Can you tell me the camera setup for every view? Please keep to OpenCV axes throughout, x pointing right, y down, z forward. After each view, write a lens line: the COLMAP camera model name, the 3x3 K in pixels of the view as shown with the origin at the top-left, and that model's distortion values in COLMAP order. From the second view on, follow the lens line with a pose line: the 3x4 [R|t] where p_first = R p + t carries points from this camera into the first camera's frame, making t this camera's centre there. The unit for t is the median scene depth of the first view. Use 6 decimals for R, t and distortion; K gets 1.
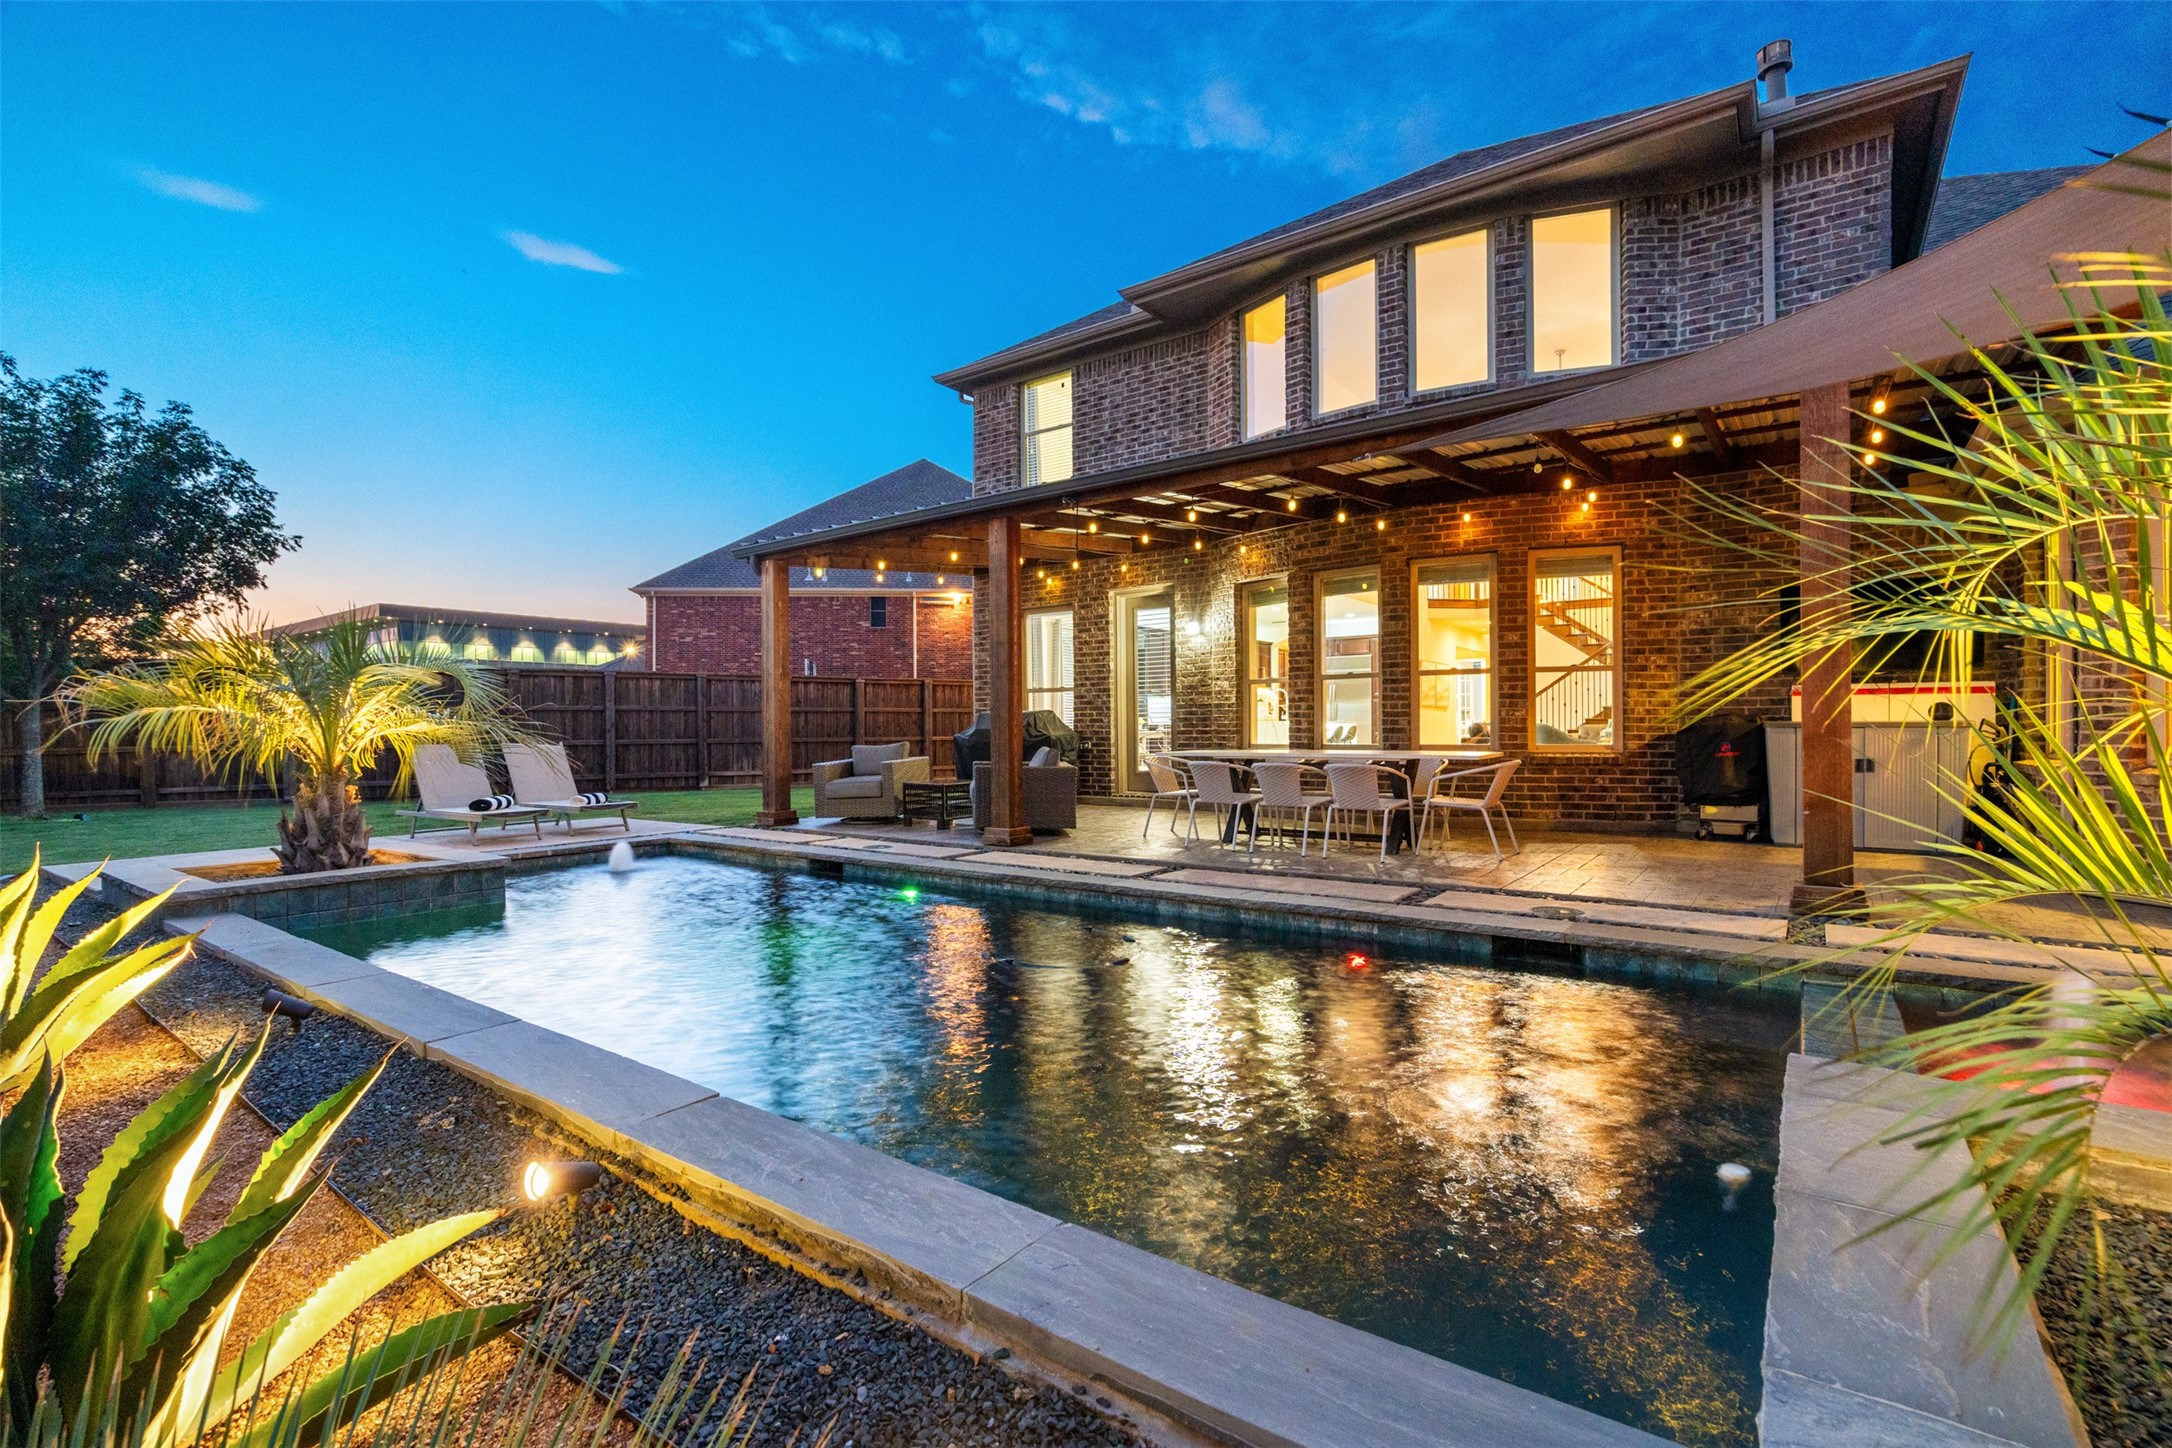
lens RADIAL K [[980.1, 0, 1082.8], [0, 980.1, 723.1], [0, 0, 1]] dist [-0.008746, 0.000298]
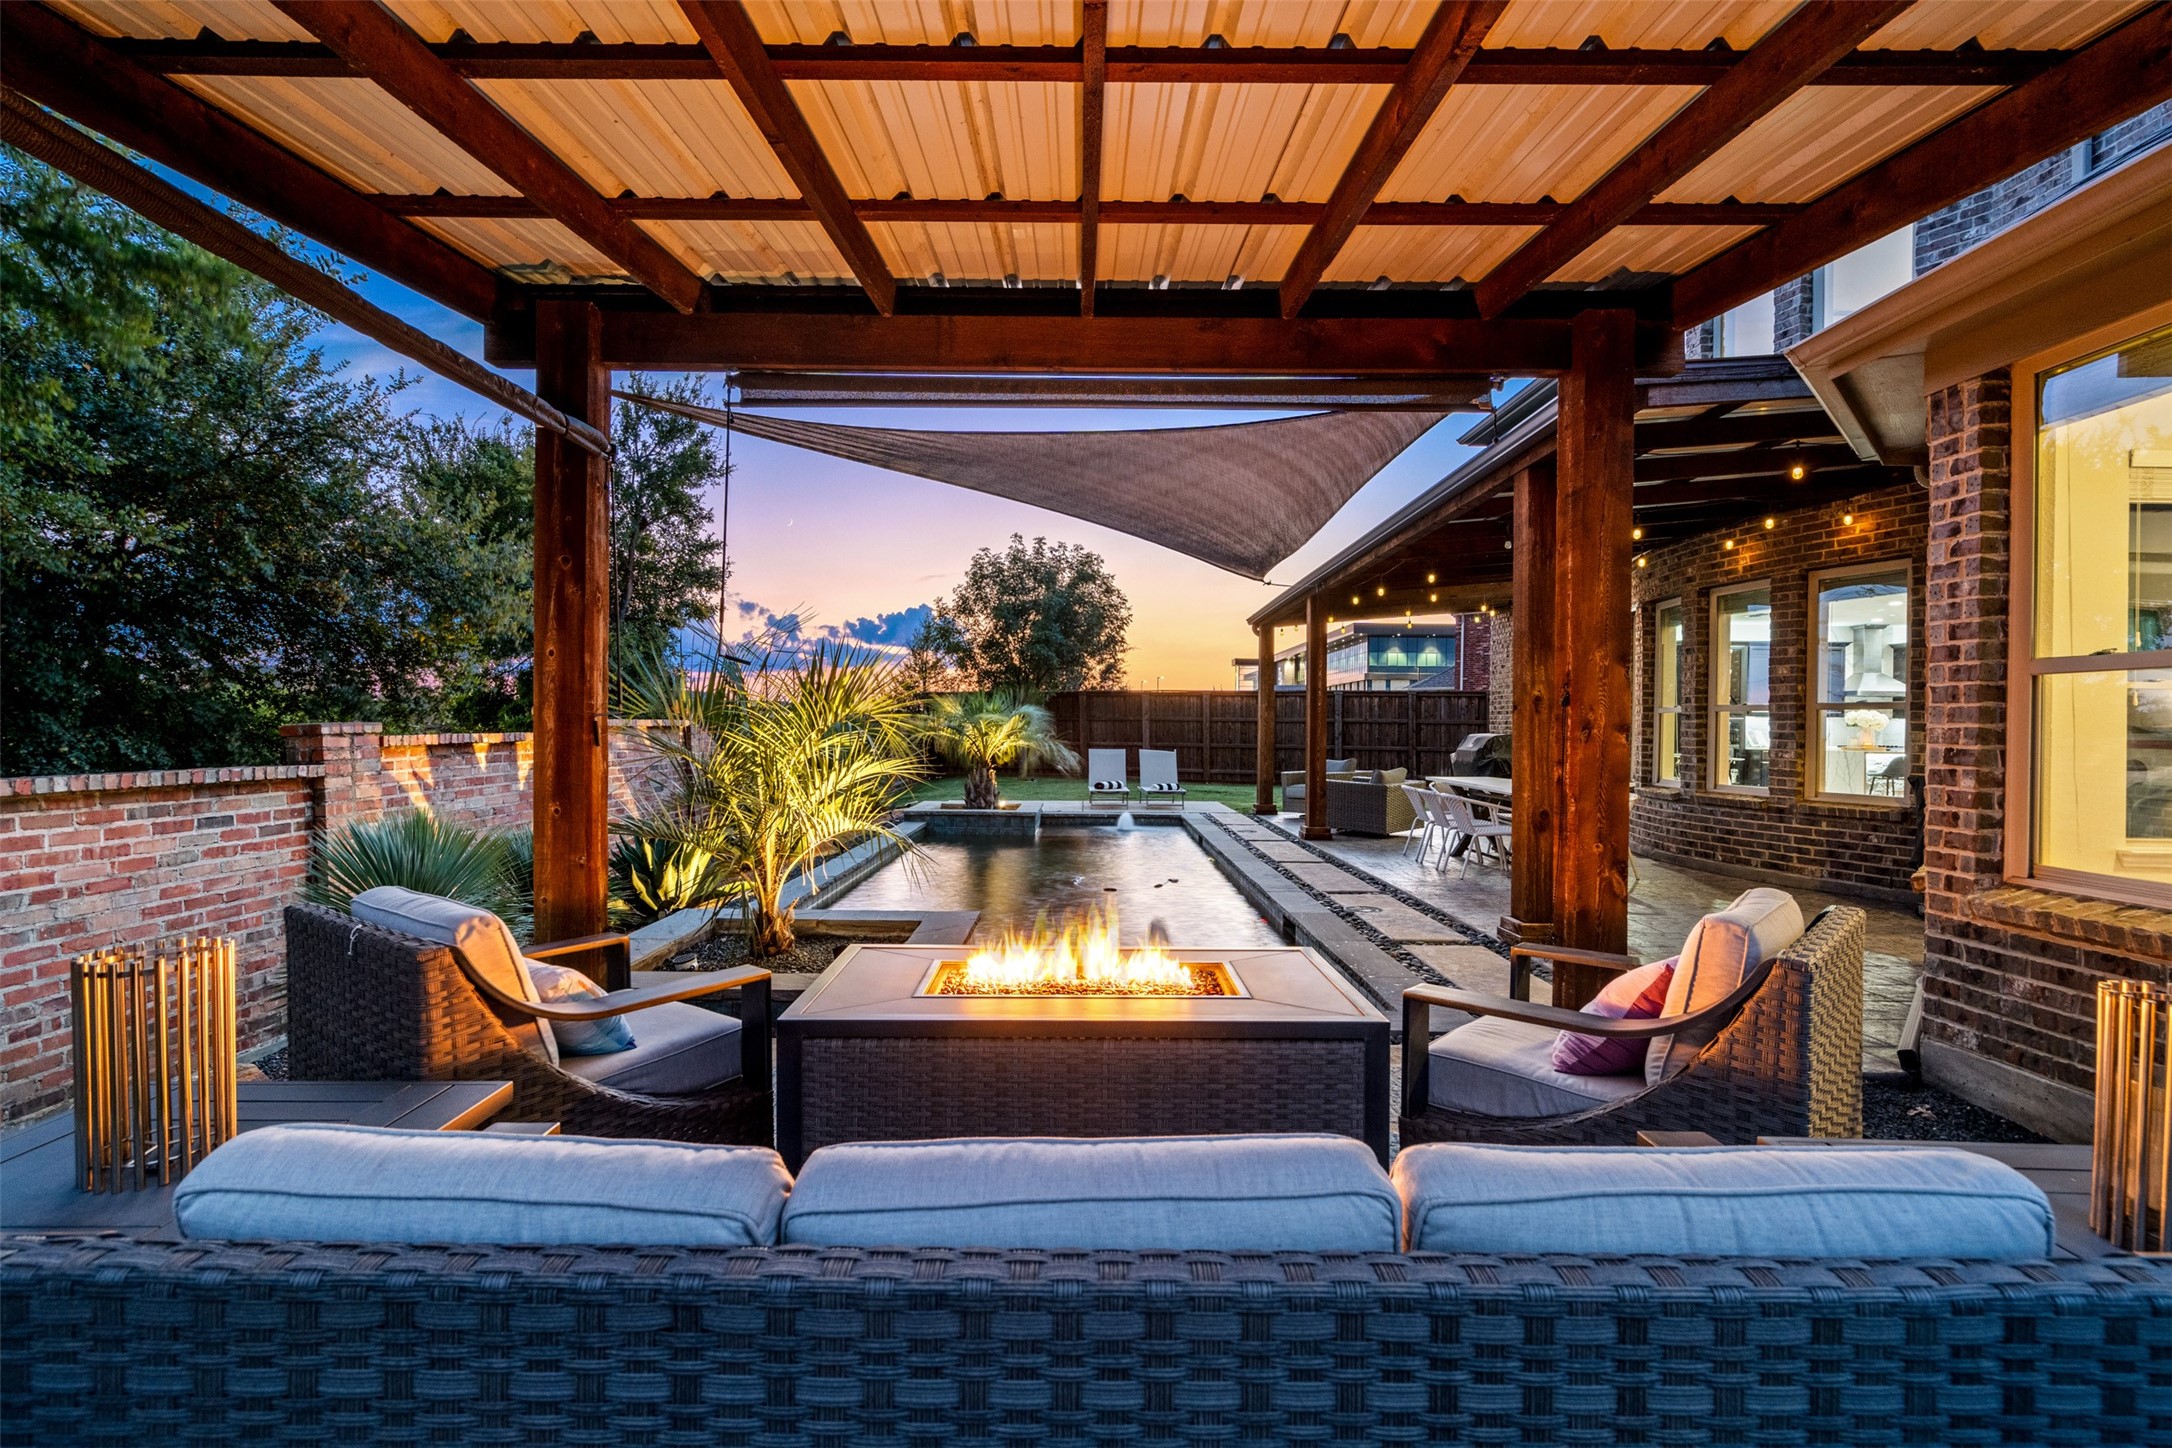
lens RADIAL K [[980.1, 0, 1093.8], [0, 980.1, 734.7], [0, 0, 1]] dist [-0.008746, 0.000298]
pose [[0.609517, 0.020817, -0.792499, 0.776948], [-0.010677, 0.999780, 0.018050, -0.039104], [0.792701, -0.002540, 0.609606, -0.050745]]
